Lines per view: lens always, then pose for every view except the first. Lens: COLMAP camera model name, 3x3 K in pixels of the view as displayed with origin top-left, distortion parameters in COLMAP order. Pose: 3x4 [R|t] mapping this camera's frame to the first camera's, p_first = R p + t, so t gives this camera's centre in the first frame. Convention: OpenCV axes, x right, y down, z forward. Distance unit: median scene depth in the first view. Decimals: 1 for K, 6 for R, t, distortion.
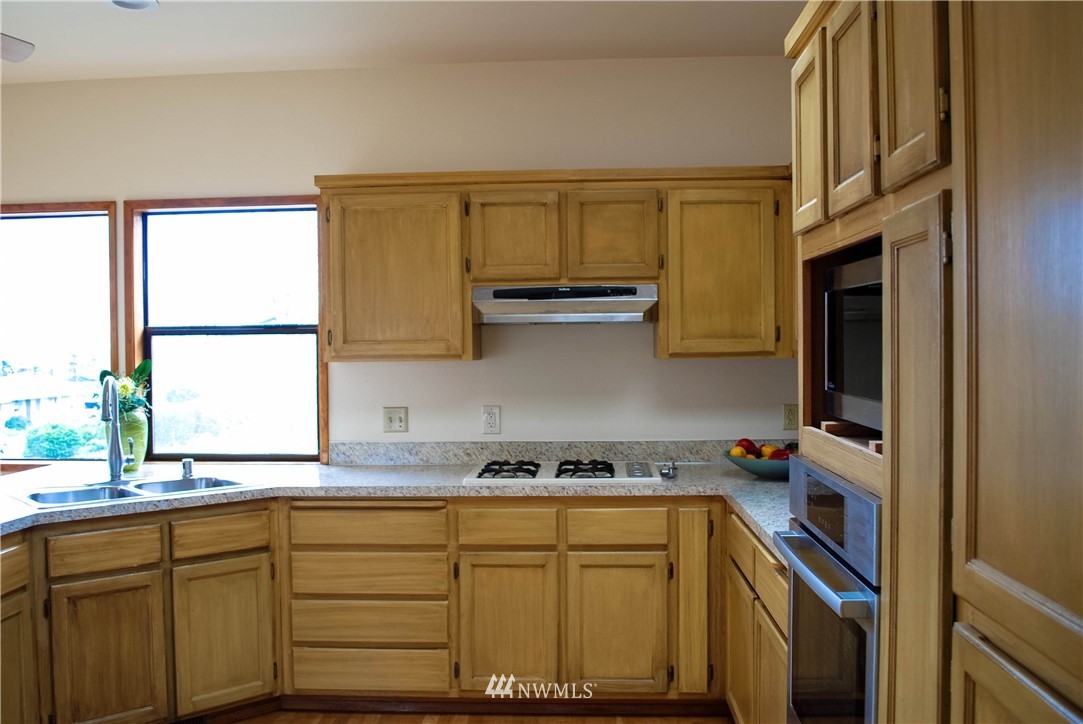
lens RADIAL K [[958.5, 0, 541.5], [0, 958.5, 362.0], [0, 0, 1]] dist [-0.082620, -0.000063]
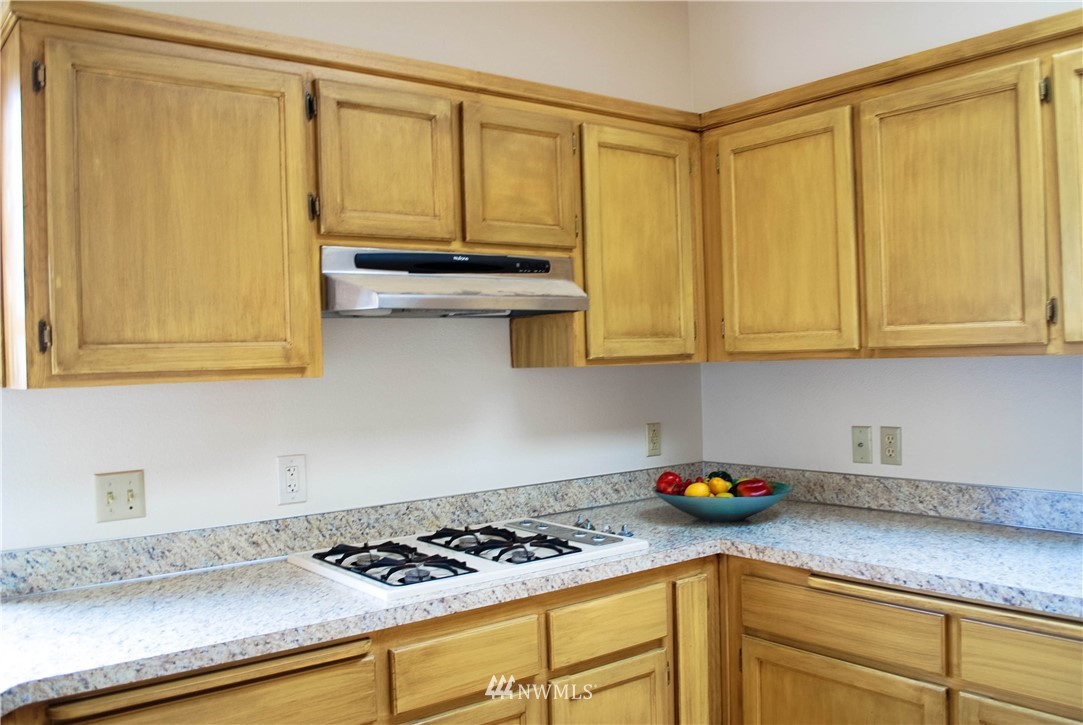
lens RADIAL K [[958.5, 0, 541.5], [0, 958.5, 362.5], [0, 0, 1]] dist [-0.082620, -0.000063]
pose [[0.750787, -0.016253, 0.660345, -0.348771], [0.032701, 0.999386, -0.012583, 0.001391], [-0.659735, 0.031041, 0.750857, 0.500719]]
